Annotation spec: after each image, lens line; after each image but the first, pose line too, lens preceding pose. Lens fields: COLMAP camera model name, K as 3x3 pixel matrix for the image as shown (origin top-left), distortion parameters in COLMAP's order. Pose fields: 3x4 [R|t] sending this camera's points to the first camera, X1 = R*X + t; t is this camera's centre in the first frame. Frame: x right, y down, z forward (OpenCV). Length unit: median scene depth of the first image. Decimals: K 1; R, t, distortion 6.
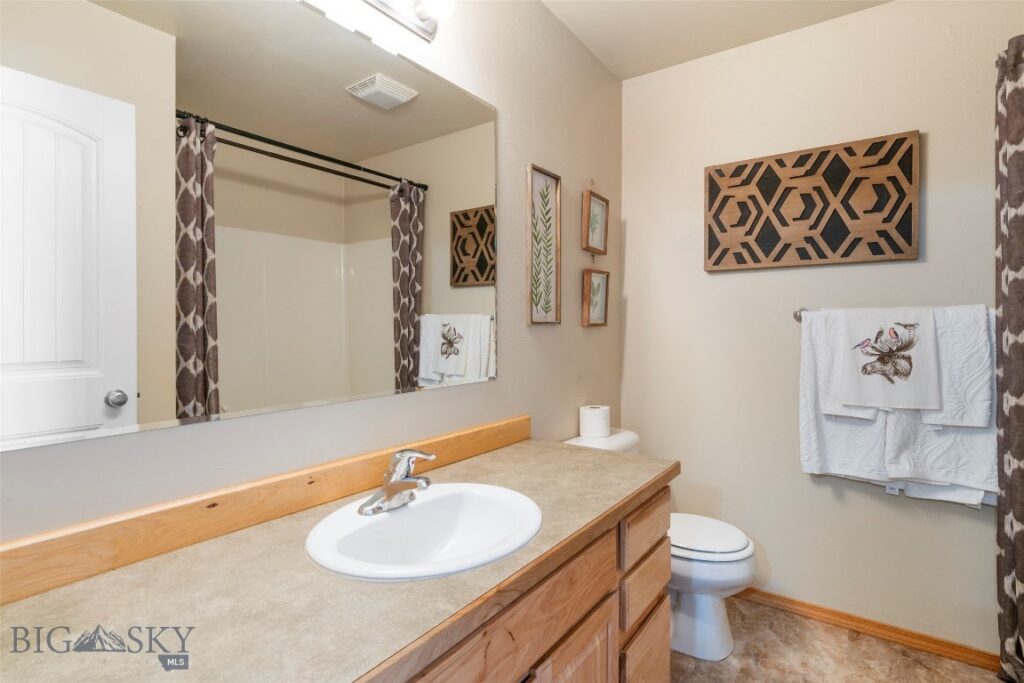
lens RADIAL K [[515.0, 0, 512.6], [0, 515.0, 329.6], [0, 0, 1]] dist [0.044047, -0.000070]
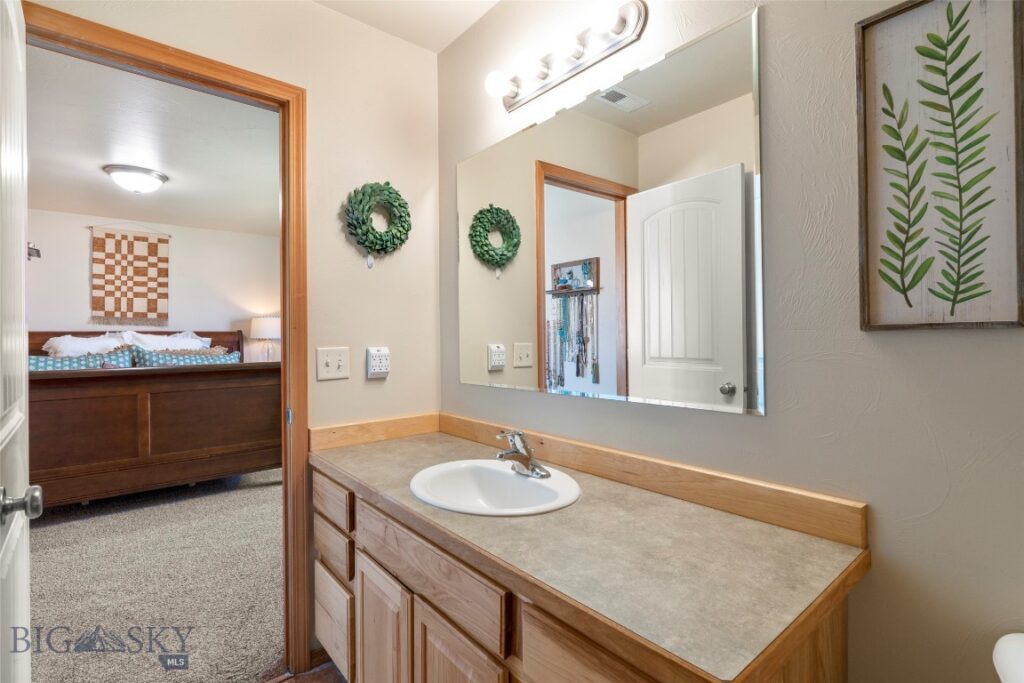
lens RADIAL K [[479.9, 0, 512.0], [0, 479.9, 341.5], [0, 0, 1]] dist [-0.002761, -0.000321]
pose [[-0.245609, 0.011068, -0.969306, 0.578373], [0.003721, 0.999938, 0.010475, -0.005395], [0.969362, -0.001034, -0.245635, 0.760684]]
